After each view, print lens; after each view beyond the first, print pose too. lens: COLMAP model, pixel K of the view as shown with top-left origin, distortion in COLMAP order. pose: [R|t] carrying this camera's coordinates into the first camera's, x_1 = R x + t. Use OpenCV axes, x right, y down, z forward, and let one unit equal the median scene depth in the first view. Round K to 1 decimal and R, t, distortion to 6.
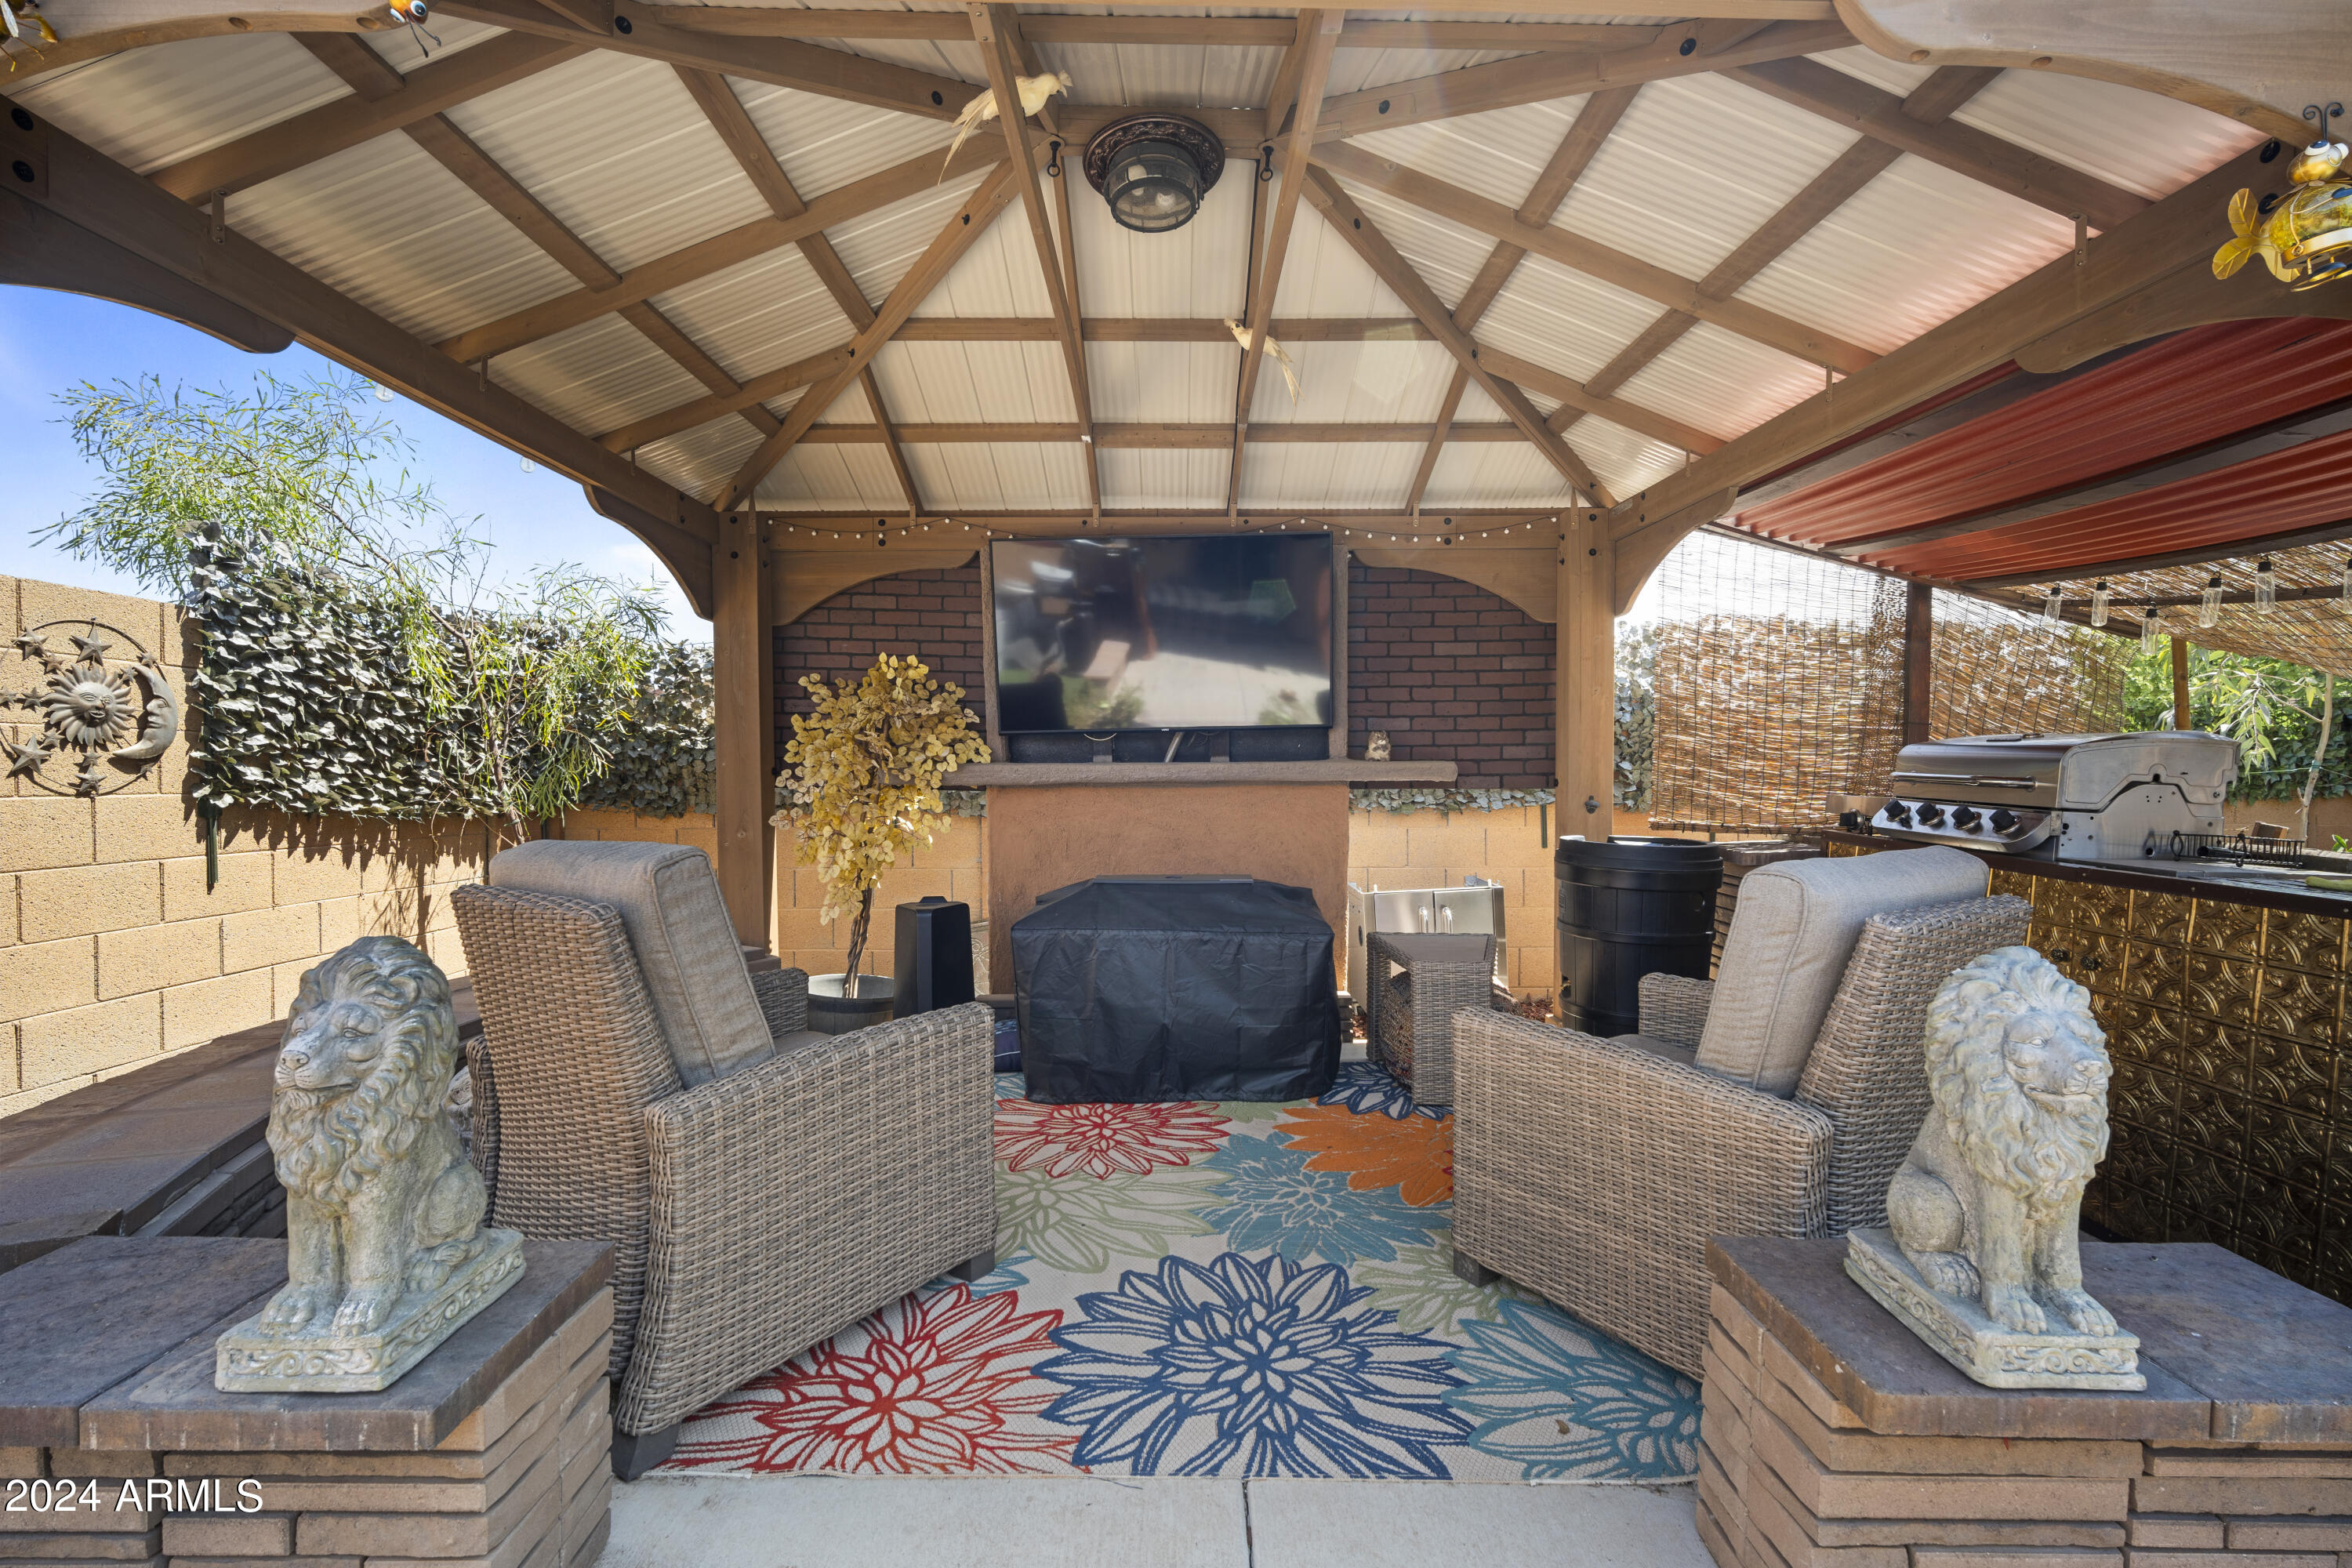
lens RADIAL K [[1037.6, 0, 1181.2], [0, 1037.6, 798.1], [0, 0, 1]] dist [-0.005379, 0.000895]
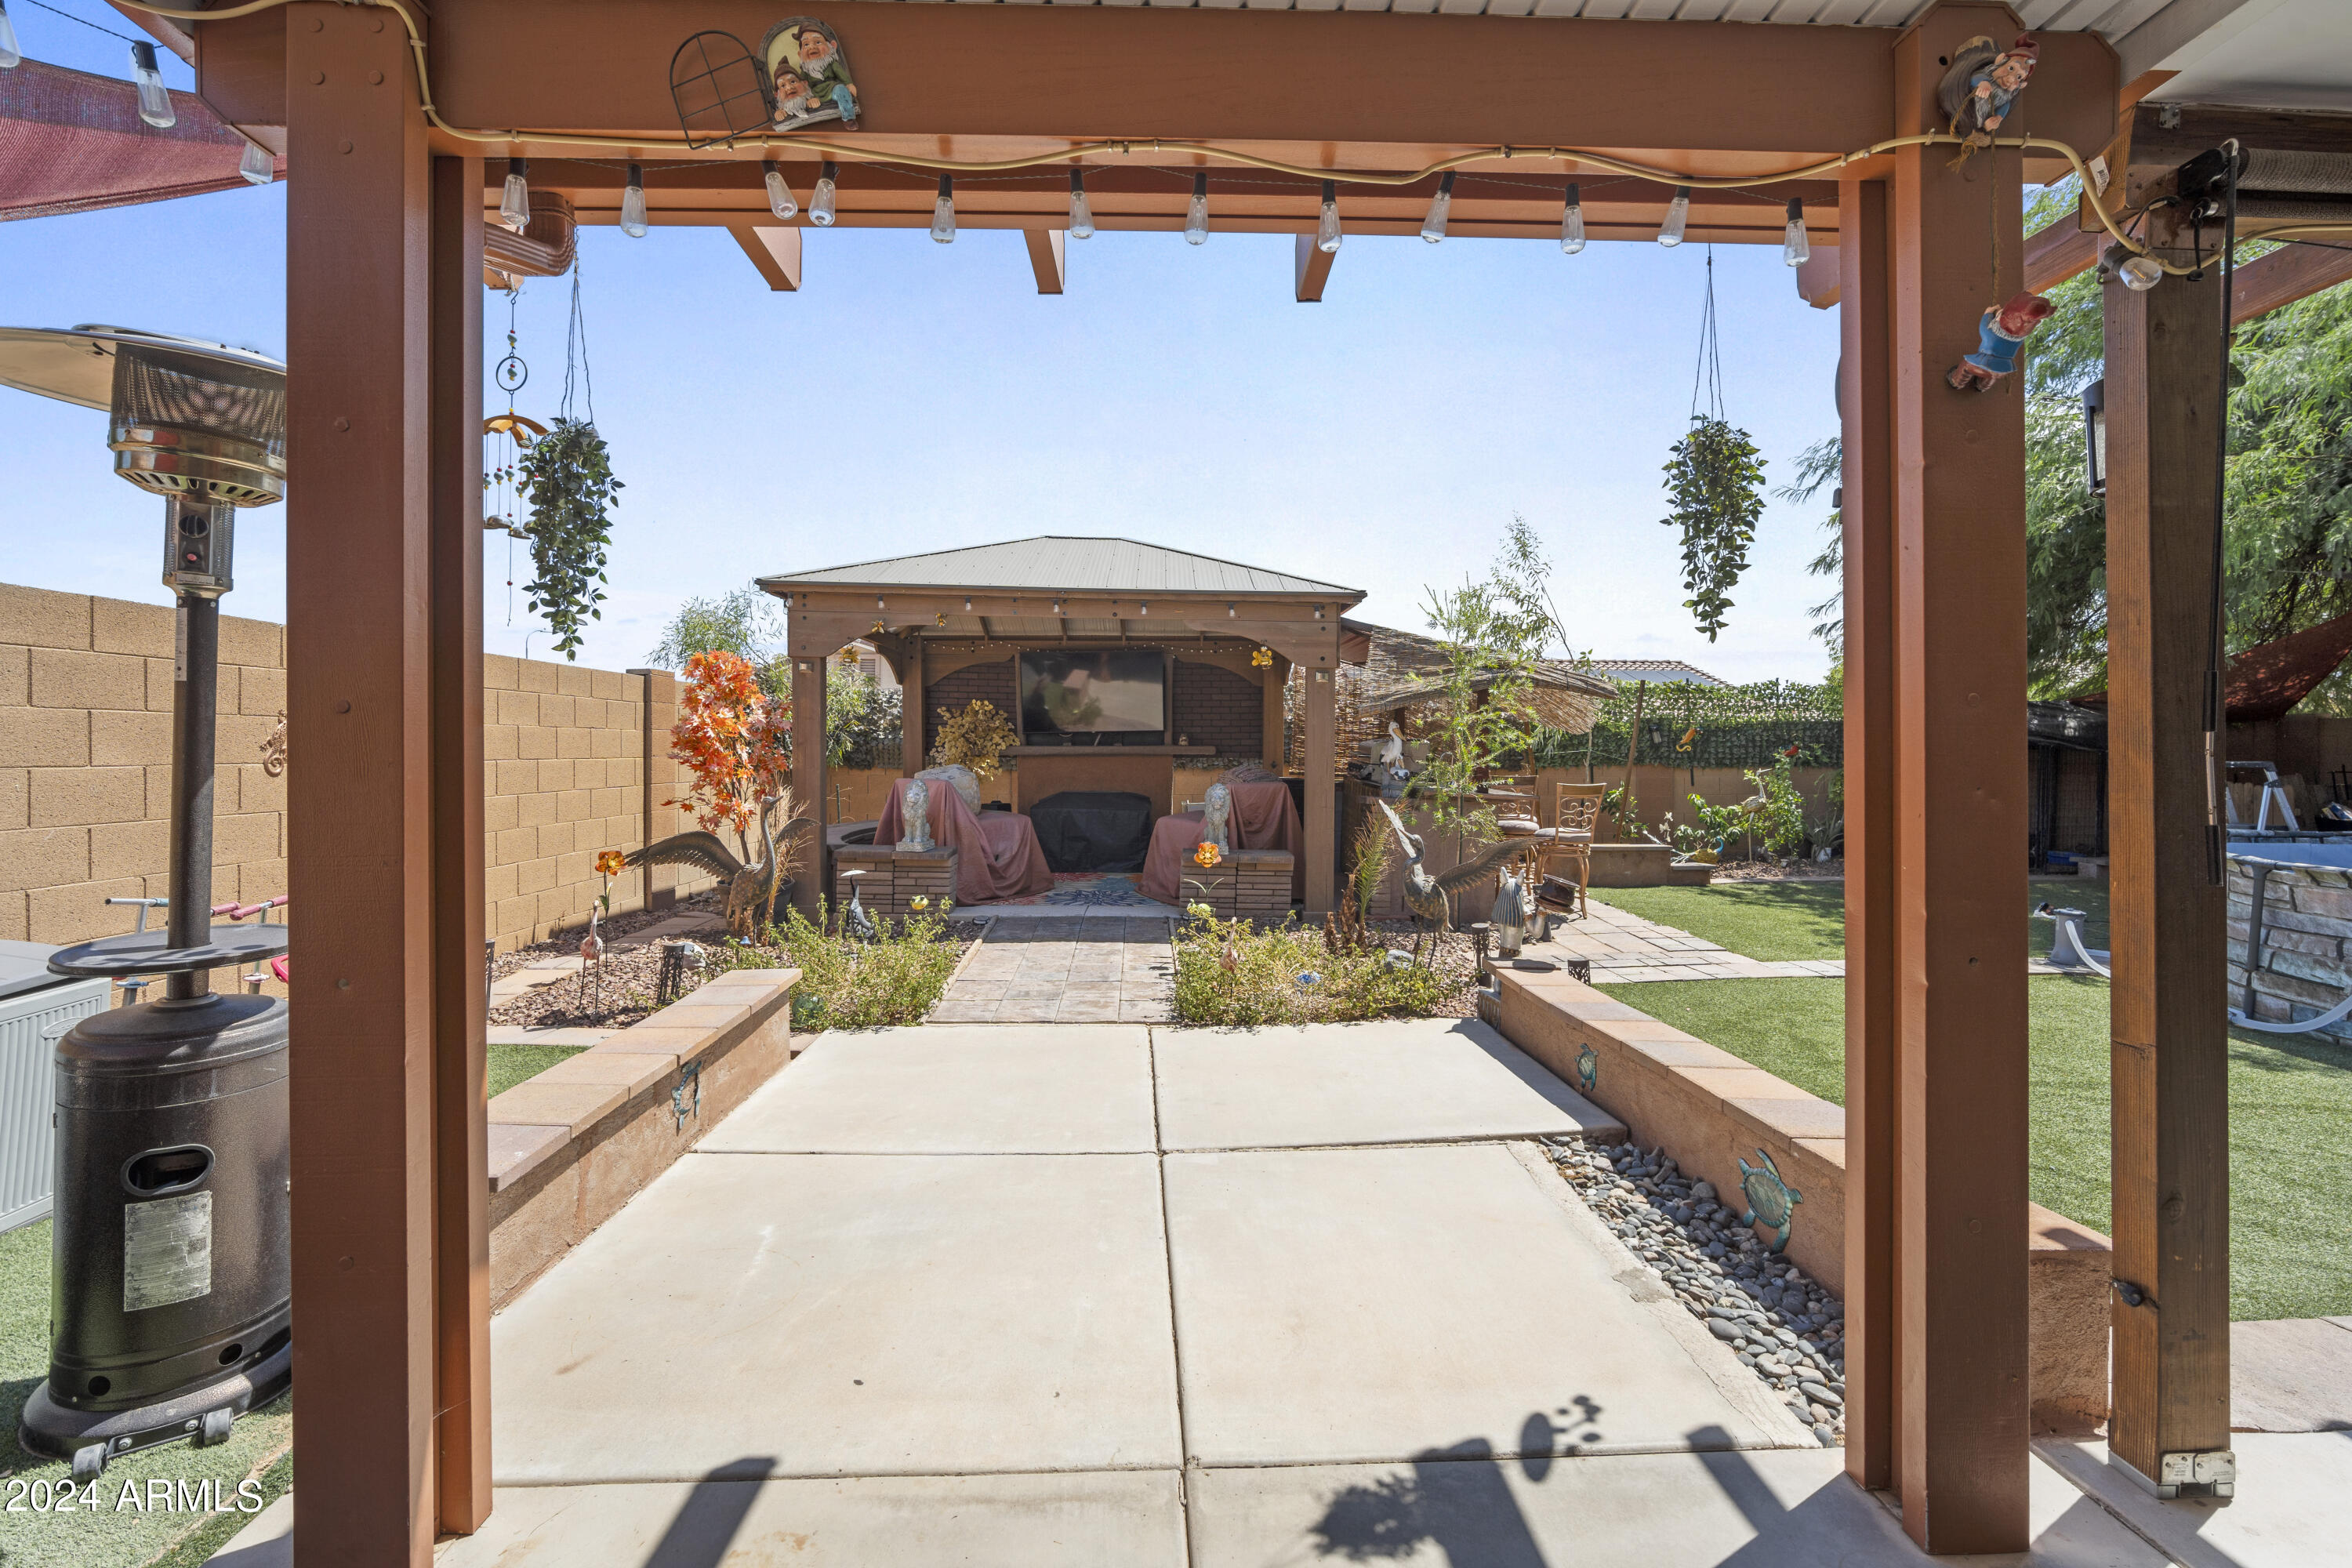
lens RADIAL K [[1160.6, 0, 1228.4], [0, 1160.6, 744.2], [0, 0, 1]] dist [-0.007969, 0.000384]
pose [[0.999230, 0.005024, 0.038905, 0.185485], [-0.004026, 0.999662, -0.025675, 0.027595], [-0.039021, 0.025499, 0.998913, -1.625704]]
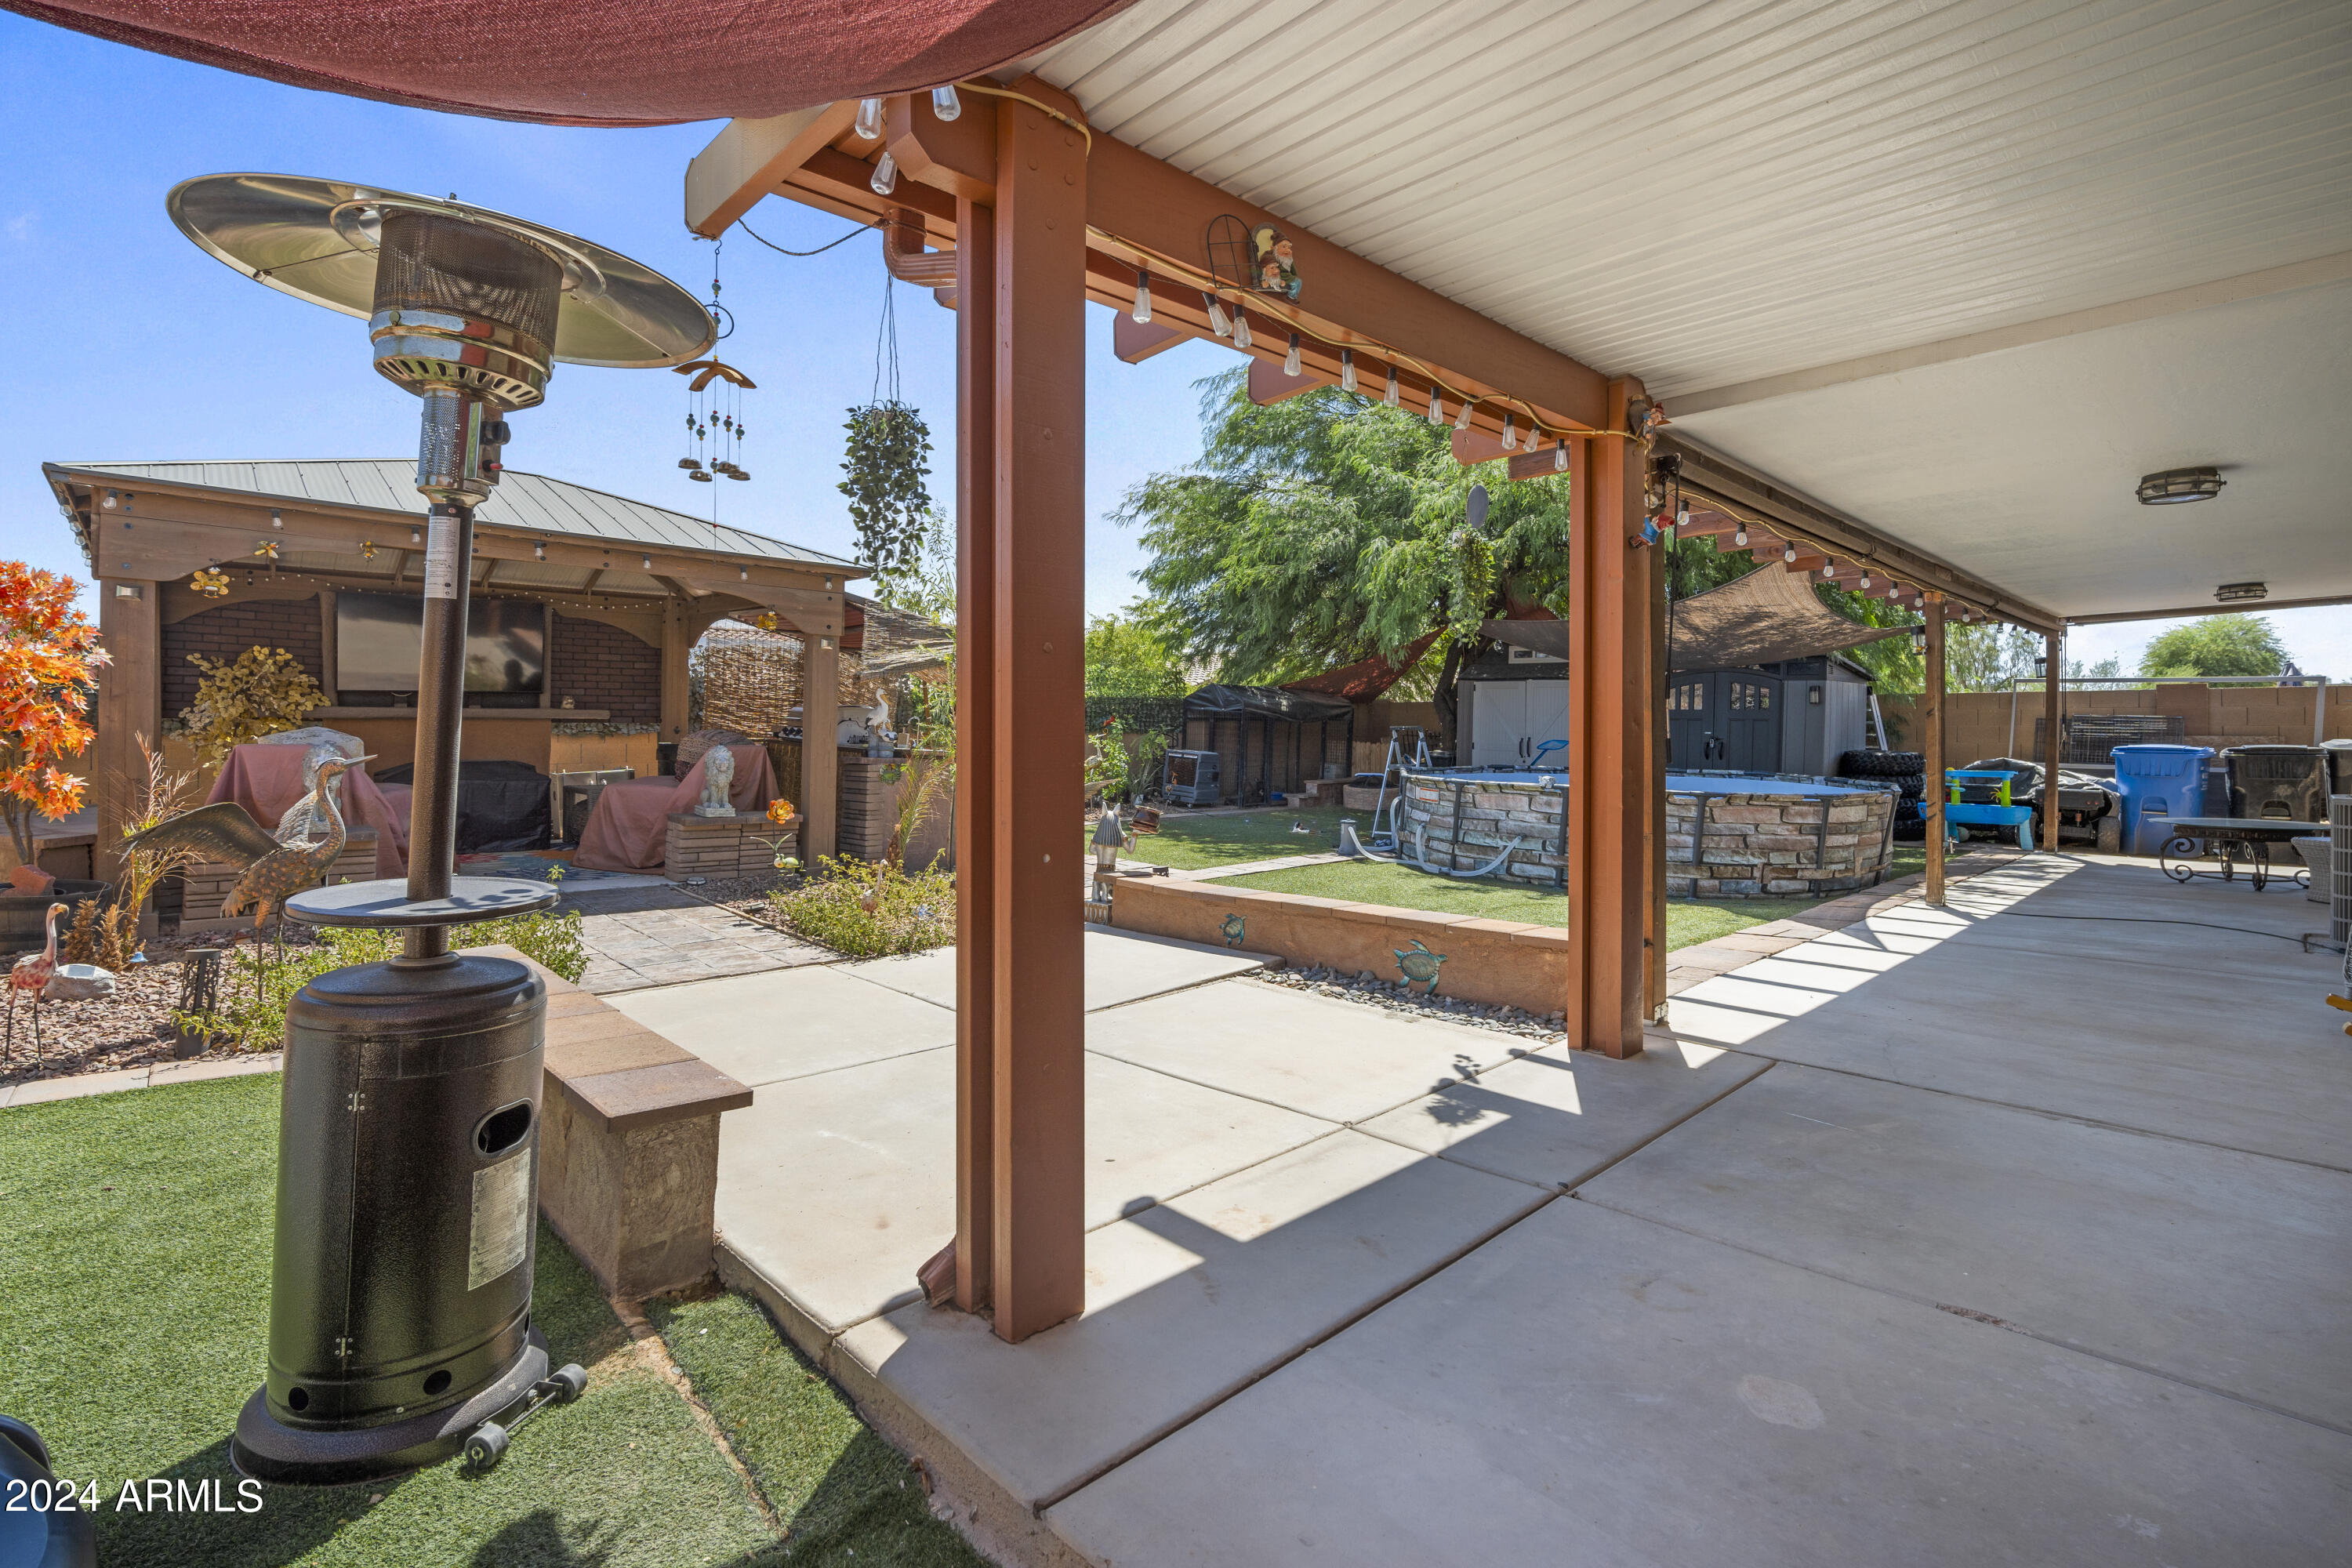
lens RADIAL K [[1107.6, 0, 1304.8], [0, 1107.6, 720.2], [0, 0, 1]] dist [-0.007097, 0.000094]
pose [[0.684362, 0.012431, 0.729037, -0.425293], [0.007643, 0.999677, -0.024220, 0.052963], [-0.729103, 0.022147, 0.684046, -1.647747]]
